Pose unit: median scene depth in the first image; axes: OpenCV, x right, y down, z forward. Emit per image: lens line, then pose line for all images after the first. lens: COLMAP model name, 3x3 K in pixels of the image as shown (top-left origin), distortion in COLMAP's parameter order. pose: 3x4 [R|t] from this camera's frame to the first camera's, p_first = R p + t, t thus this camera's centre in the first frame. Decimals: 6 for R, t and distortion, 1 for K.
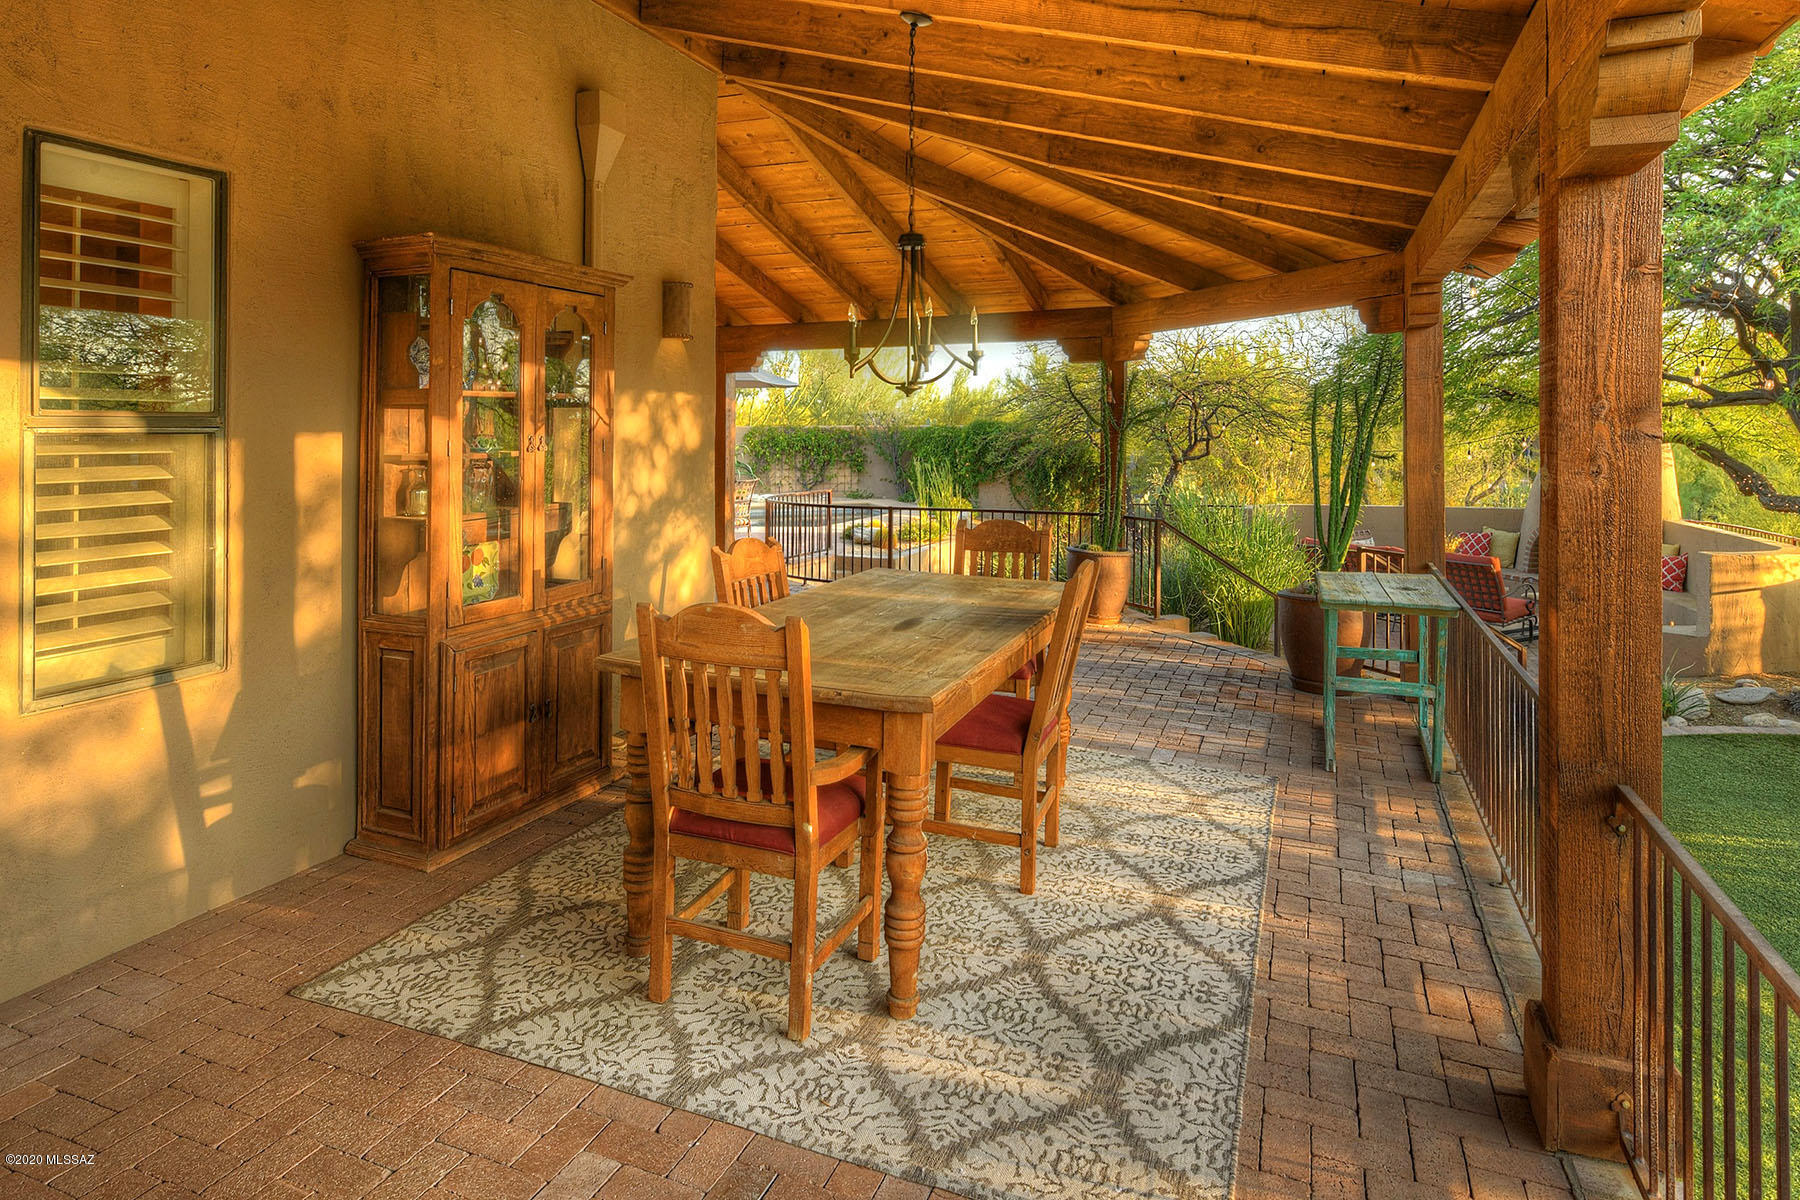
lens RADIAL K [[974.3, 0, 899.5], [0, 974.3, 561.0], [0, 0, 1]] dist [-0.003424, -0.000738]
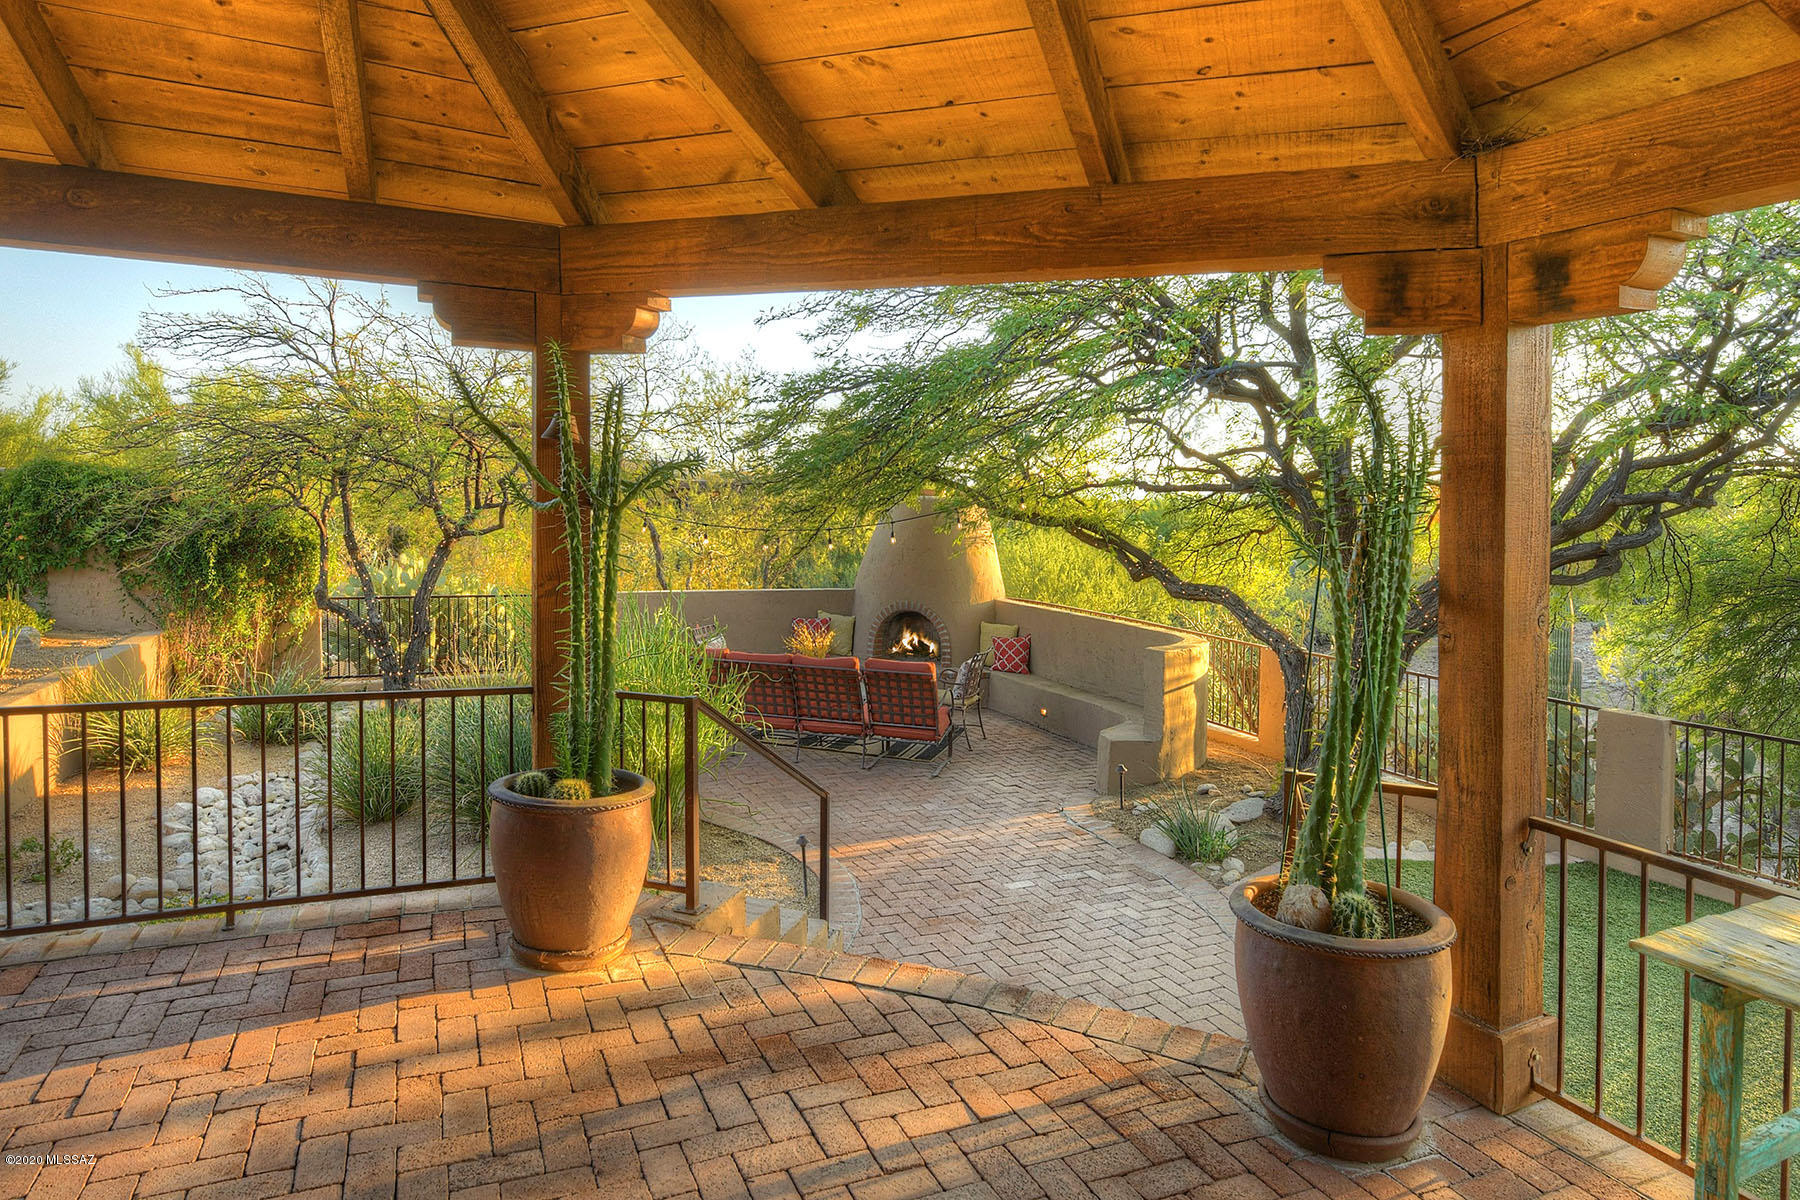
lens RADIAL K [[974.3, 0, 899.5], [0, 974.3, 561.0], [0, 0, 1]] dist [-0.003424, -0.000738]
pose [[0.669113, -0.022165, 0.742830, -0.012378], [0.065280, 0.997444, -0.029039, -0.080376], [-0.740288, 0.067923, 0.668850, 0.561559]]
